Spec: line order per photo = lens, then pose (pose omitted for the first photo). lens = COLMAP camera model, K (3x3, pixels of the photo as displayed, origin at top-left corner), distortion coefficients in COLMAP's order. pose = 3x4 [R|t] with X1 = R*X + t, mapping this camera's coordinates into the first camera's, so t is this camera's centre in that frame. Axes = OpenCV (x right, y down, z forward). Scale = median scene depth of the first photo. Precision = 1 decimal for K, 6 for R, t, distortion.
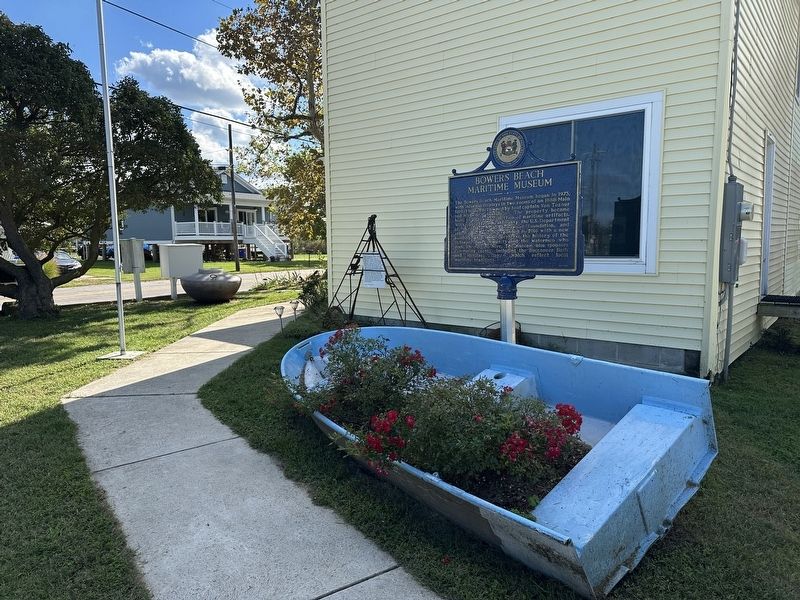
lens RADIAL K [[560.2, 0, 399.7], [0, 560.2, 301.4], [0, 0, 1]] dist [0.009943, 0.000401]
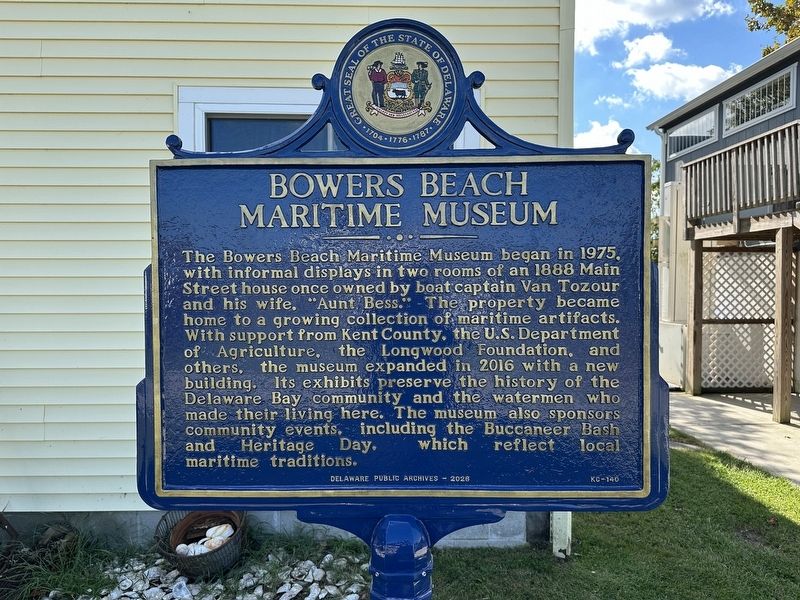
lens RADIAL K [[560.2, 0, 401.1], [0, 560.2, 299.8], [0, 0, 1]] dist [0.009943, 0.000401]
pose [[0.776698, -0.025986, 0.629337, 0.005073], [0.052620, 0.998333, -0.023718, -0.153652], [-0.627671, 0.051537, 0.776771, 0.773712]]
